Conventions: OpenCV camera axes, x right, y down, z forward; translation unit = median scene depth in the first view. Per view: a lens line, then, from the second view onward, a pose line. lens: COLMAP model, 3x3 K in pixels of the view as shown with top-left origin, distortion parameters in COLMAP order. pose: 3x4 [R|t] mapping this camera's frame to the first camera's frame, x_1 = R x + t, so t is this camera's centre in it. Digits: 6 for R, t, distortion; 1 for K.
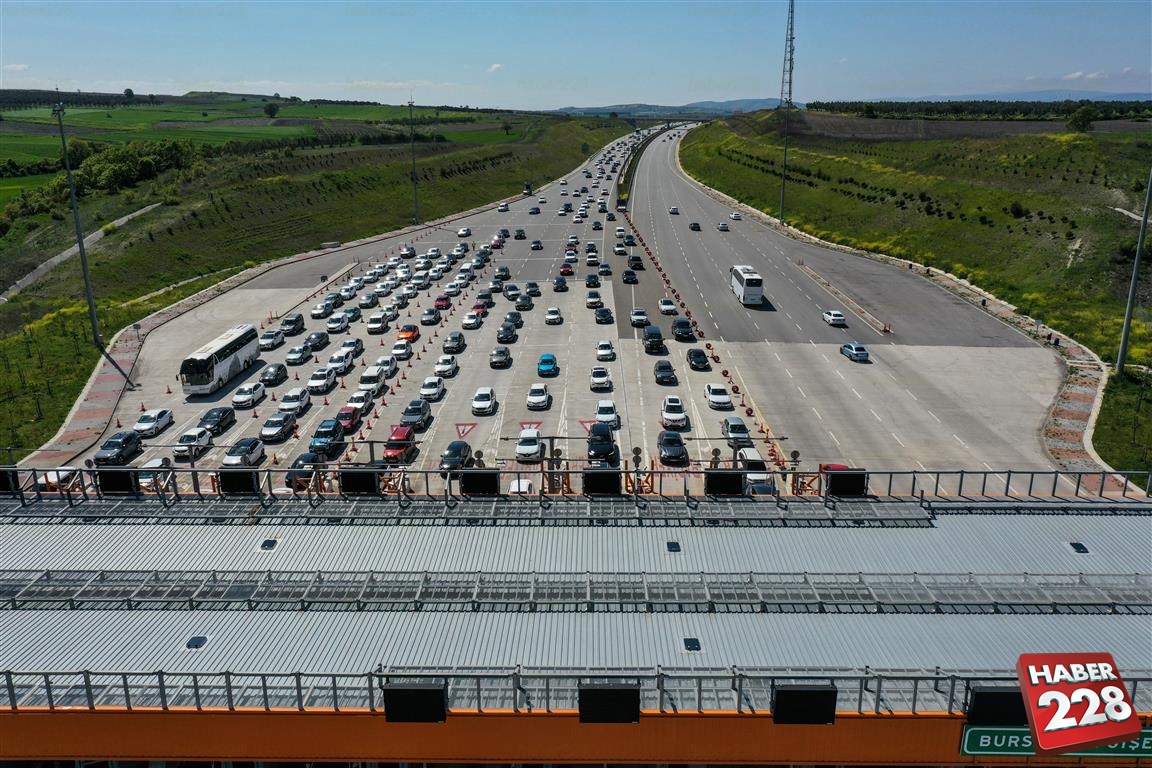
lens RADIAL K [[921.9, 0, 576.0], [0, 921.9, 384.0], [0, 0, 1]] dist [0.011999, -0.004692]
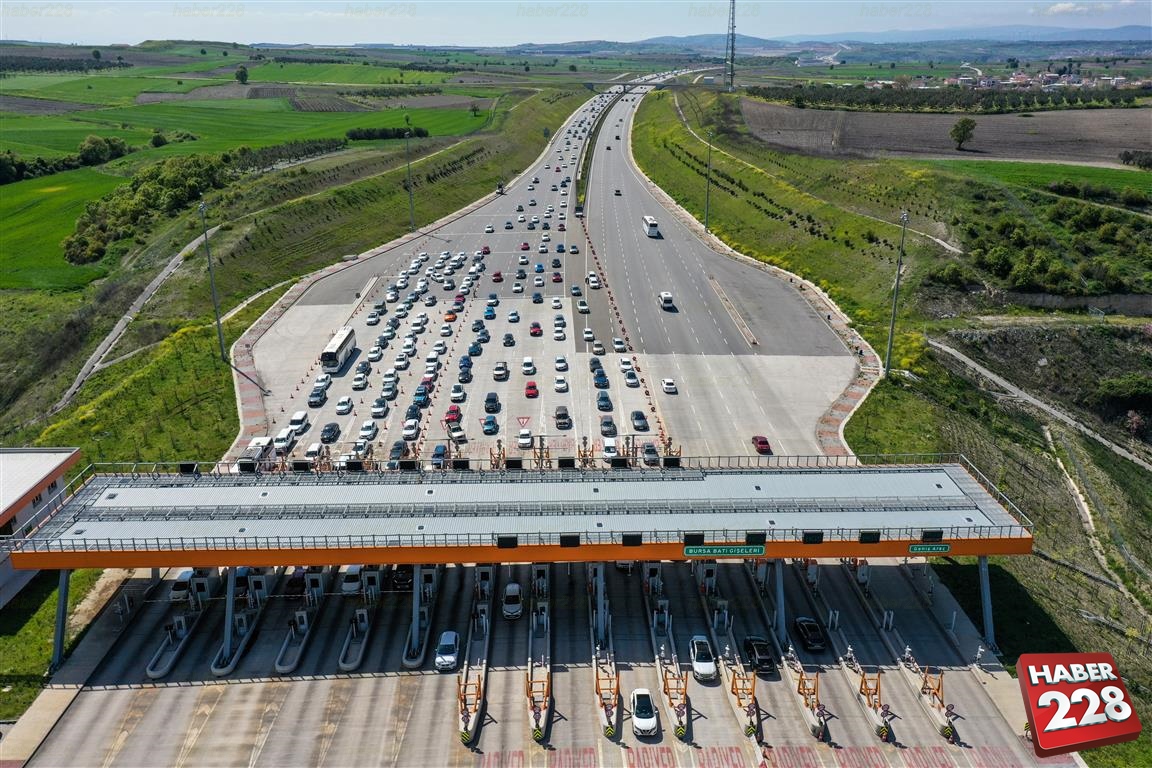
lens RADIAL K [[921.9, 0, 576.0], [0, 921.9, 384.0], [0, 0, 1]] dist [0.011999, -0.004692]
pose [[0.999092, -0.011897, 0.040898, -0.009945], [0.009318, 0.997989, 0.062691, -0.058076], [-0.041562, -0.062253, 0.997195, -0.318672]]
